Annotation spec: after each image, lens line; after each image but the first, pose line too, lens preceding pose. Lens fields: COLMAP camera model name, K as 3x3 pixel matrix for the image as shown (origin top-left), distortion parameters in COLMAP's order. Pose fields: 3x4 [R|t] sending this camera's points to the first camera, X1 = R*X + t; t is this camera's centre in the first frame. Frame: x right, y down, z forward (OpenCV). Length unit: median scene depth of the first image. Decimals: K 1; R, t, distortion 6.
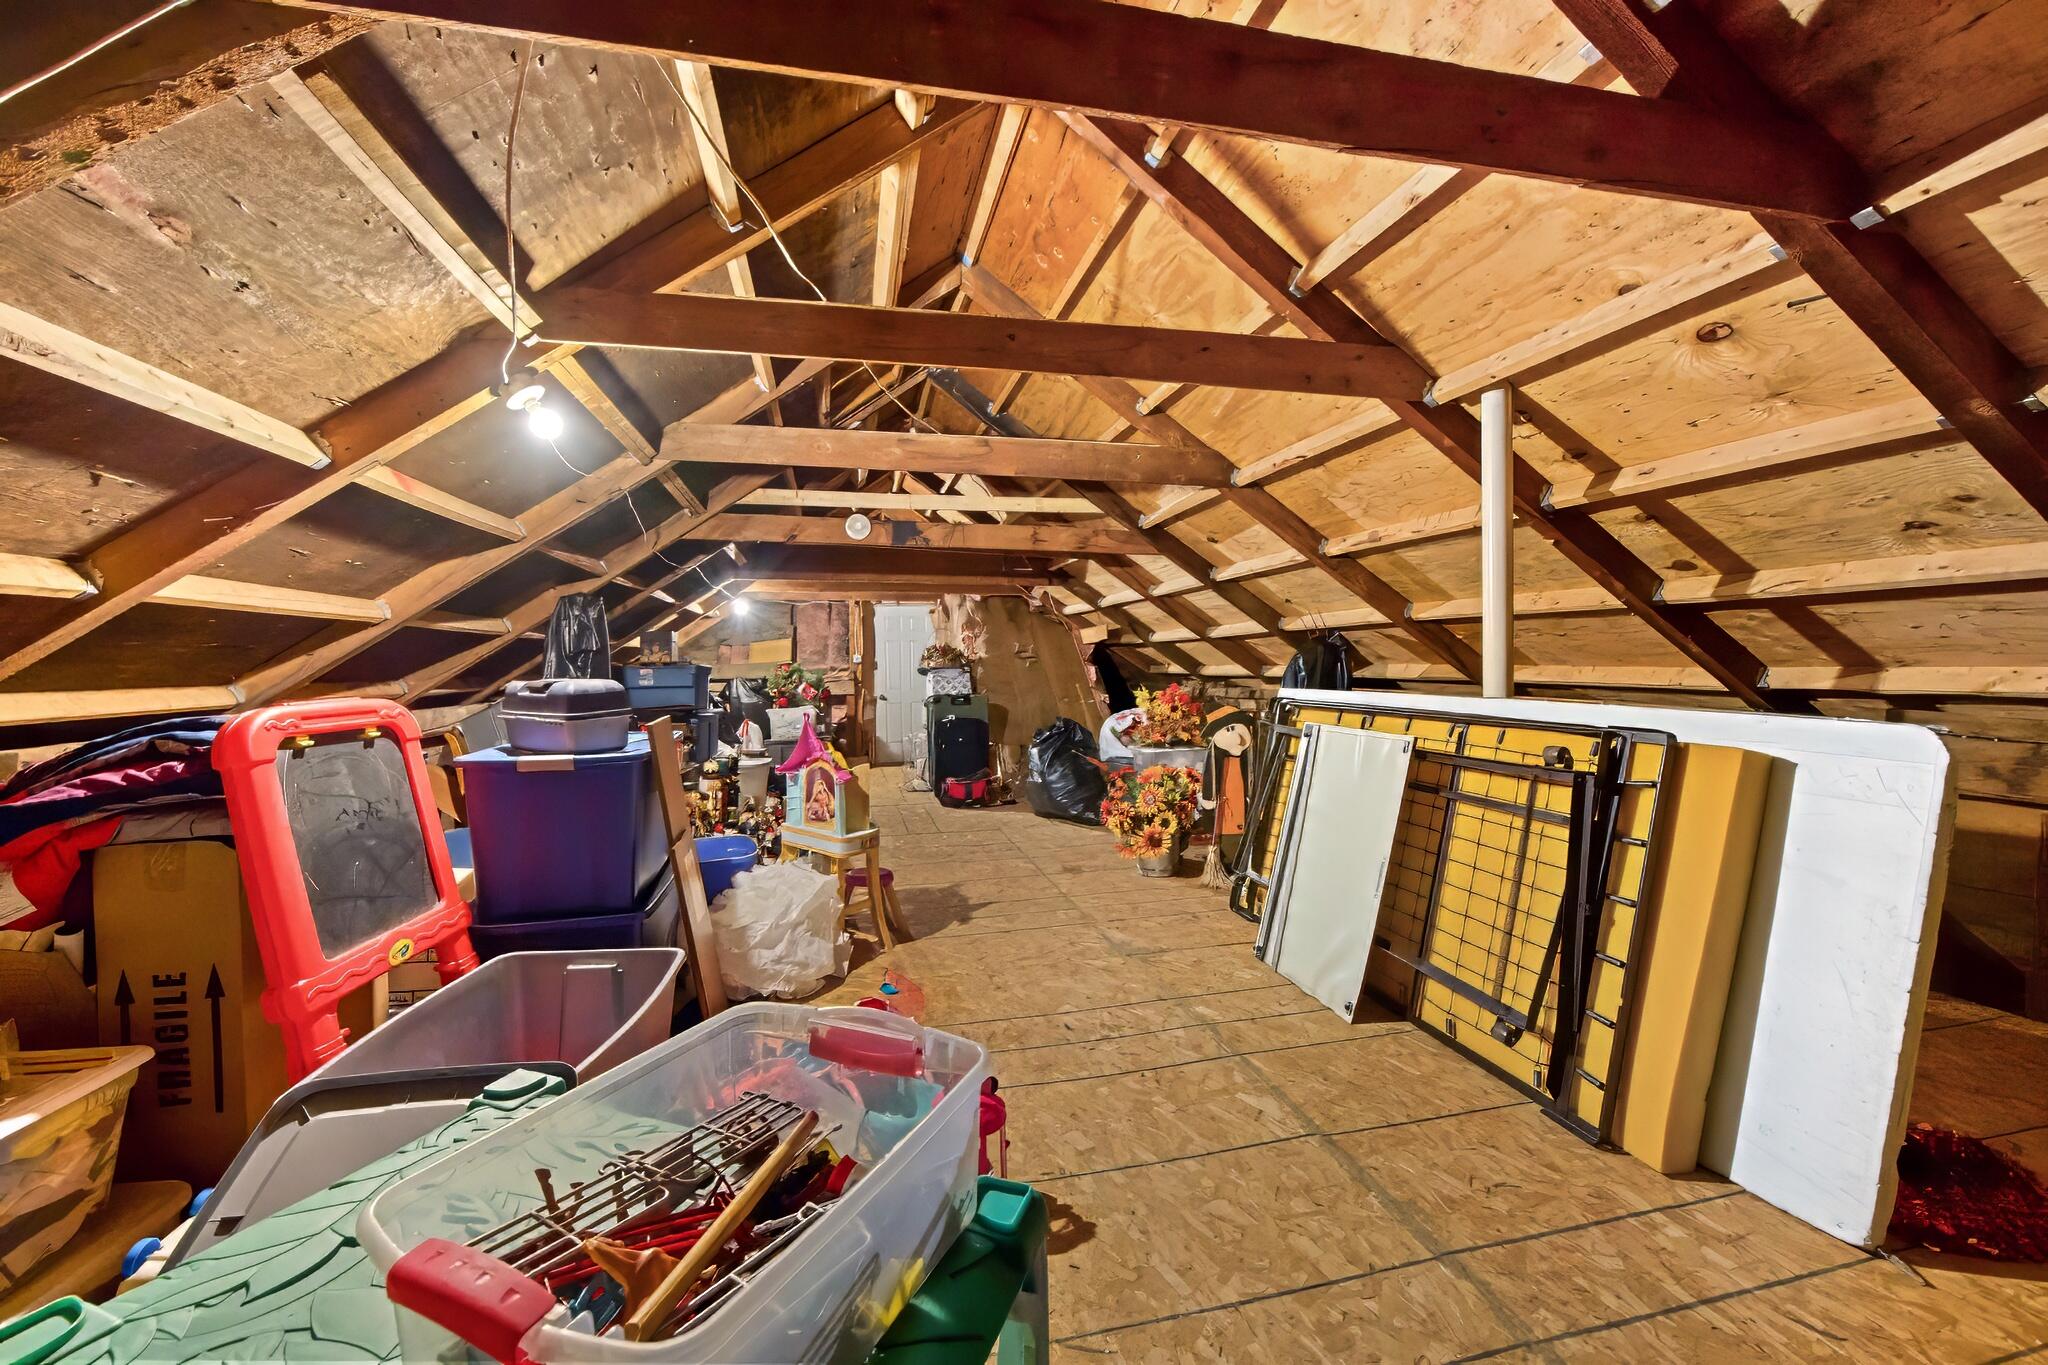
lens RADIAL K [[804.8, 0, 1025.1], [0, 804.8, 671.5], [0, 0, 1]] dist [-0.001197, 0.000476]
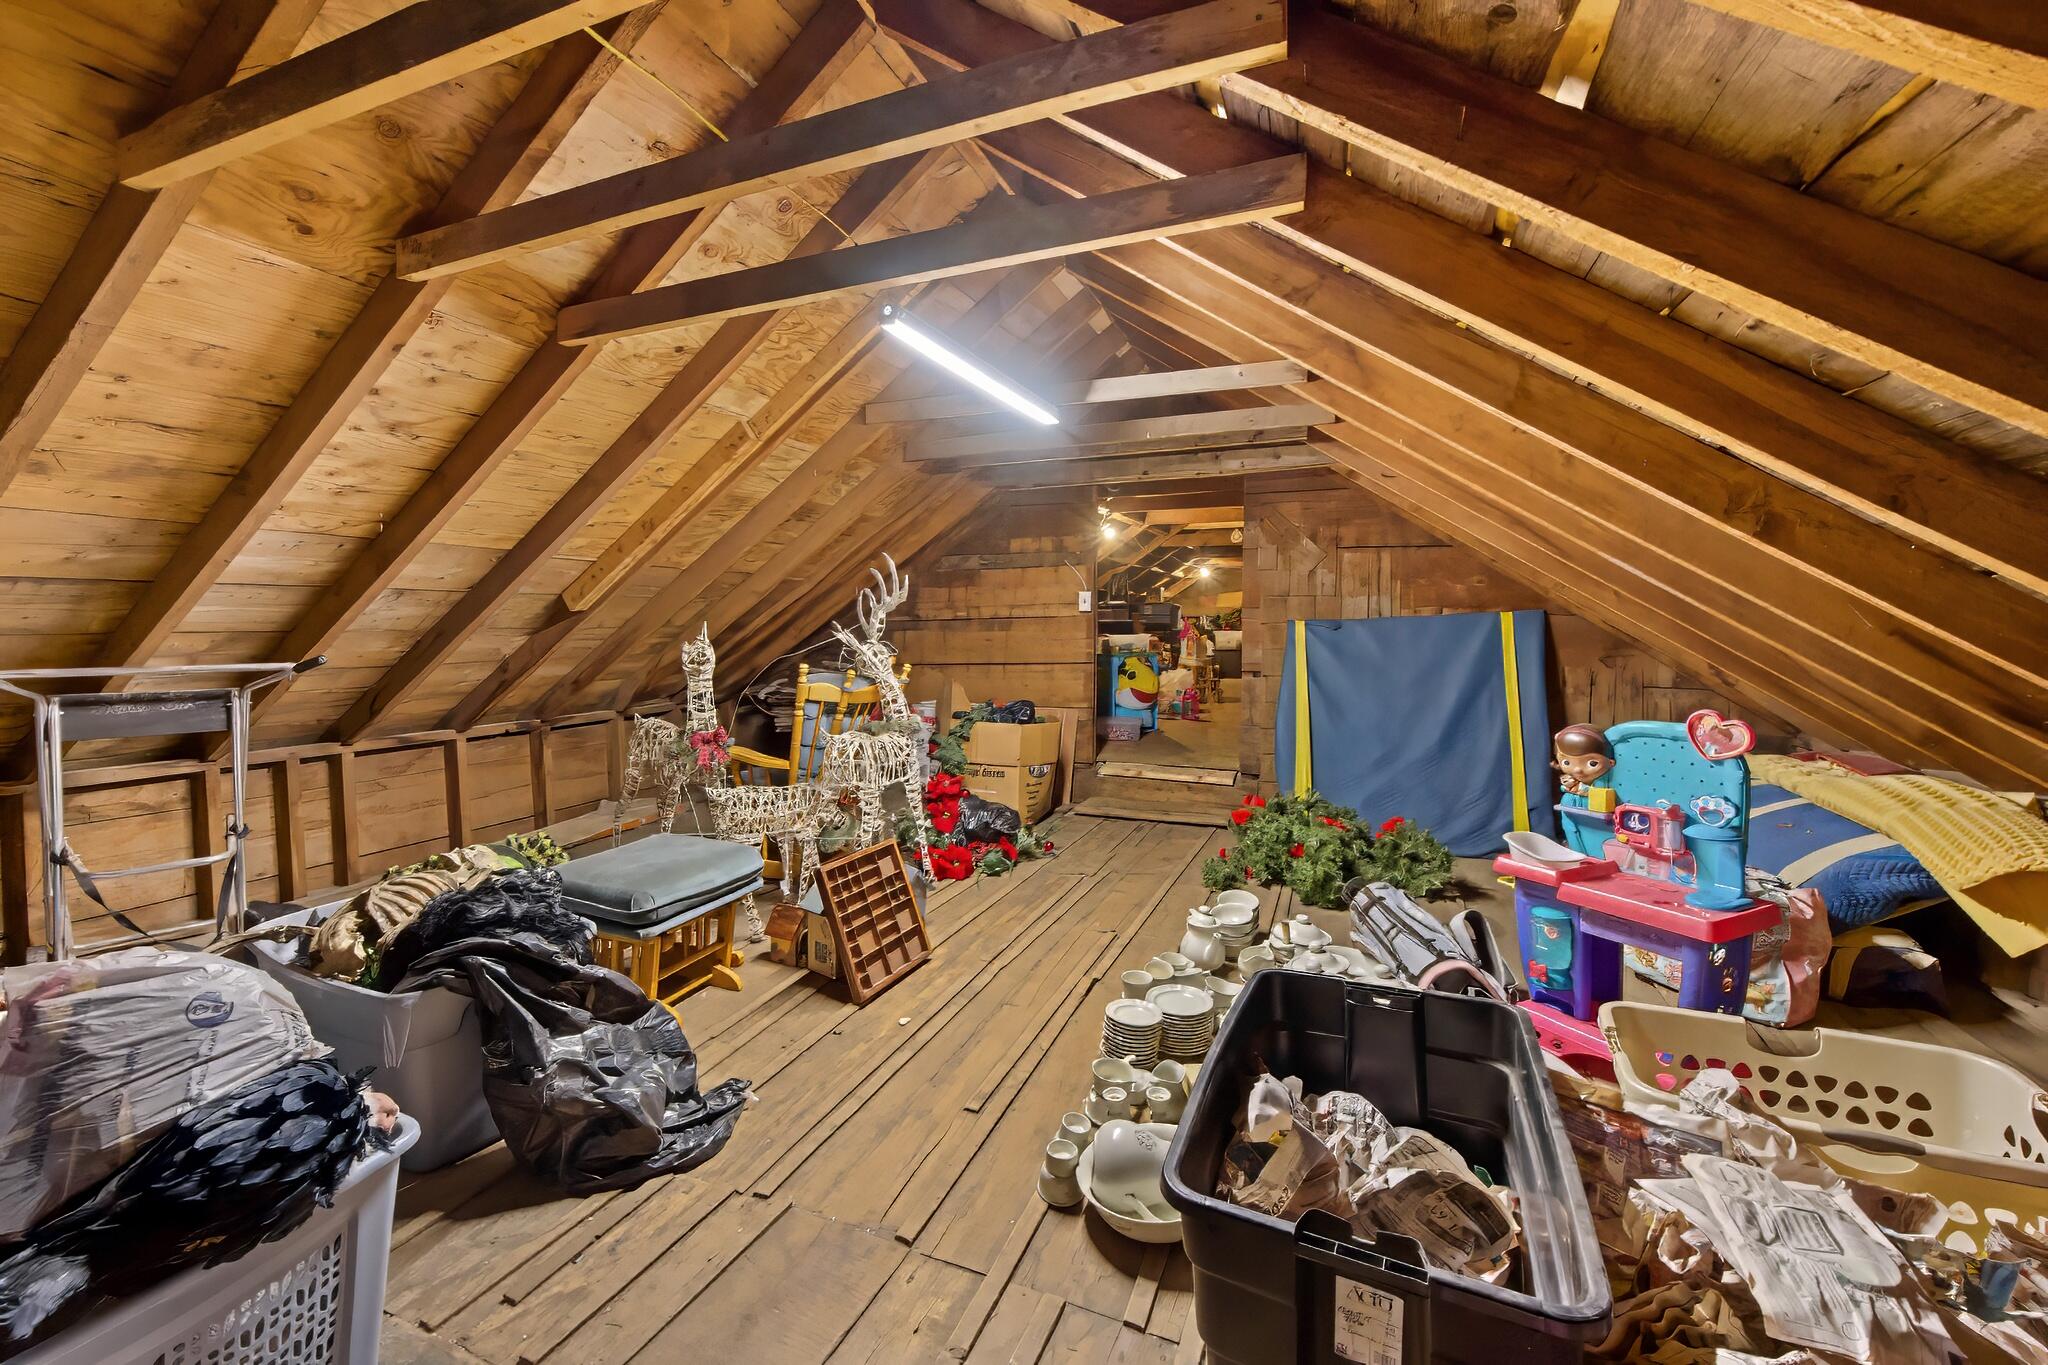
lens RADIAL K [[823.9, 0, 1026.8], [0, 823.9, 647.5], [0, 0, 1]] dist [-0.000466, 0.000103]
pose [[0.806158, 0.031455, -0.590863, 0.888087], [-0.018241, 0.999433, 0.028318, 0.082249], [0.591419, -0.012051, 0.806275, -1.498782]]
